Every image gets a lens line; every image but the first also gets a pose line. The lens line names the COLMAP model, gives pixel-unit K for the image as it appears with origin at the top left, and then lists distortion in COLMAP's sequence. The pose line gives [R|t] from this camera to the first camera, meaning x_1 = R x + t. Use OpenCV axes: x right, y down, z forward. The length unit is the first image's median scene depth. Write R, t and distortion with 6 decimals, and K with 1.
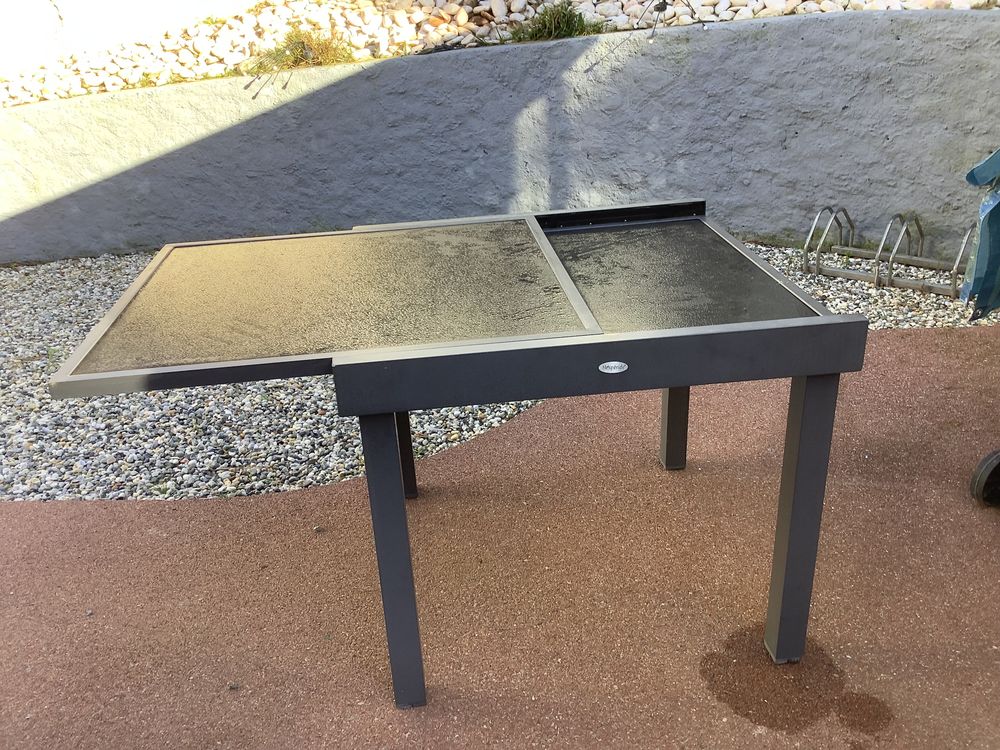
lens RADIAL K [[872.8, 0, 500.0], [0, 872.8, 375.0], [0, 0, 1]] dist [0.143770, -0.288997]
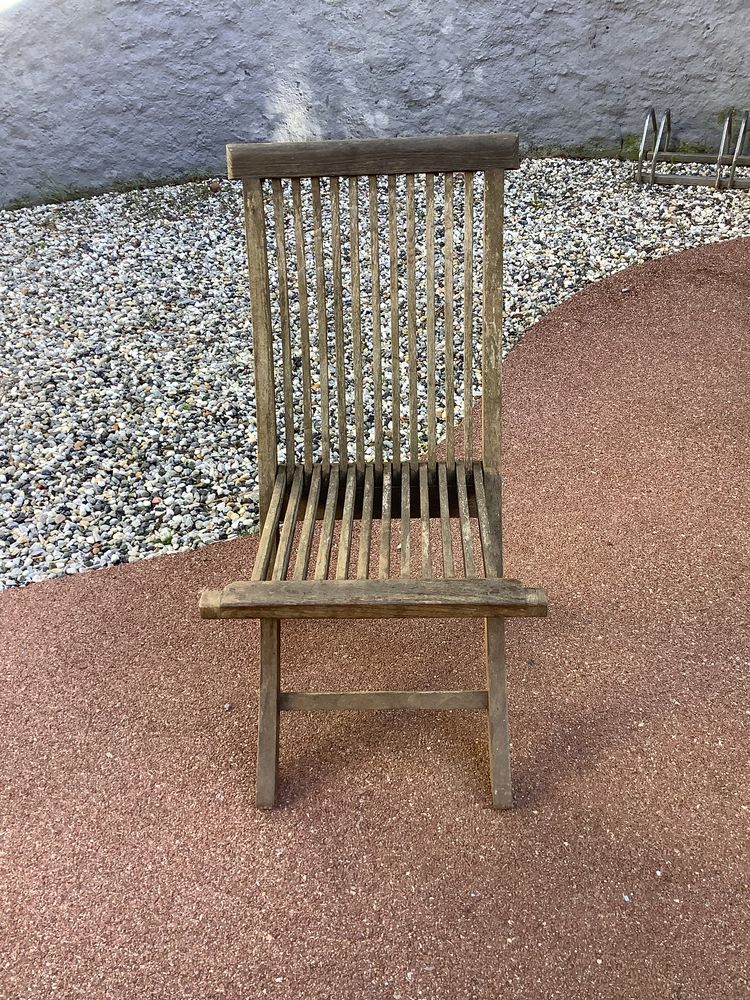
lens RADIAL K [[910.3, 0, 375.0], [0, 910.3, 500.0], [0, 0, 1]] dist [0.005216, -0.013323]
pose [[0.941608, -0.197205, 0.272918, -0.230433], [0.142764, 0.967904, 0.206833, -0.026022], [-0.304947, -0.155793, 0.939540, 0.101027]]
